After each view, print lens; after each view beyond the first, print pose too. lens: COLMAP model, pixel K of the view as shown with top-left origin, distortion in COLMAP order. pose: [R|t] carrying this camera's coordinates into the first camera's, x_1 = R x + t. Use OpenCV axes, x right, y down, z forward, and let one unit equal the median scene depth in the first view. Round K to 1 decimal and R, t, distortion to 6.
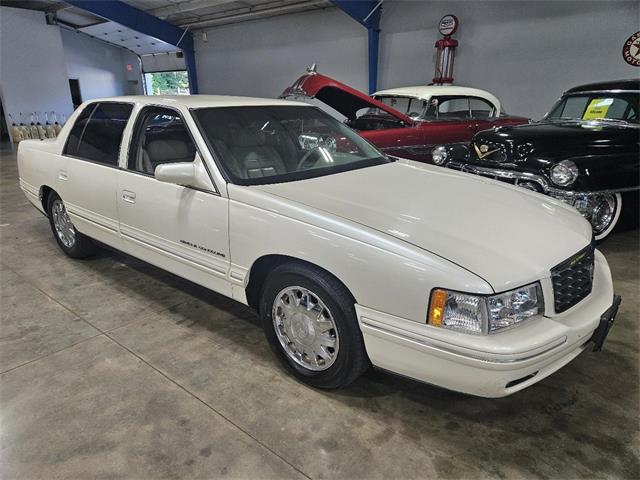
lens RADIAL K [[426.8, 0, 320.0], [0, 426.8, 240.0], [0, 0, 1]] dist [0.069569, -0.045377]
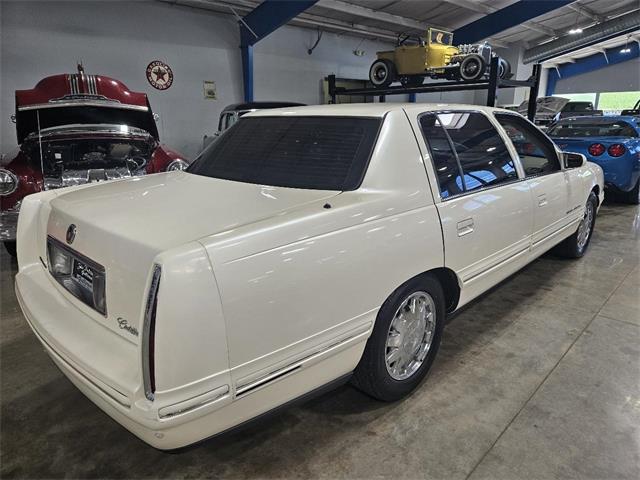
lens RADIAL K [[434.4, 0, 318.4], [0, 434.4, 231.4], [0, 0, 1]] dist [0.055678, -0.002896]
pose [[0.068859, -0.258891, 0.963449, -1.404682], [0.320292, 0.920353, 0.224419, -0.408425], [-0.944813, 0.293132, 0.146296, 1.278553]]
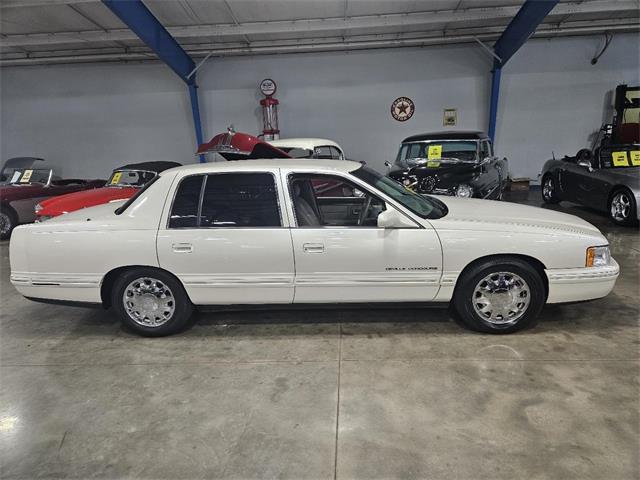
lens RADIAL K [[426.8, 0, 320.0], [0, 426.8, 240.0], [0, 0, 1]] dist [0.069569, -0.045377]
pose [[0.802104, -0.172055, 0.571862, -1.033099], [0.221357, 0.975042, -0.017121, -0.091167], [-0.554644, 0.140319, 0.820171, 0.008555]]
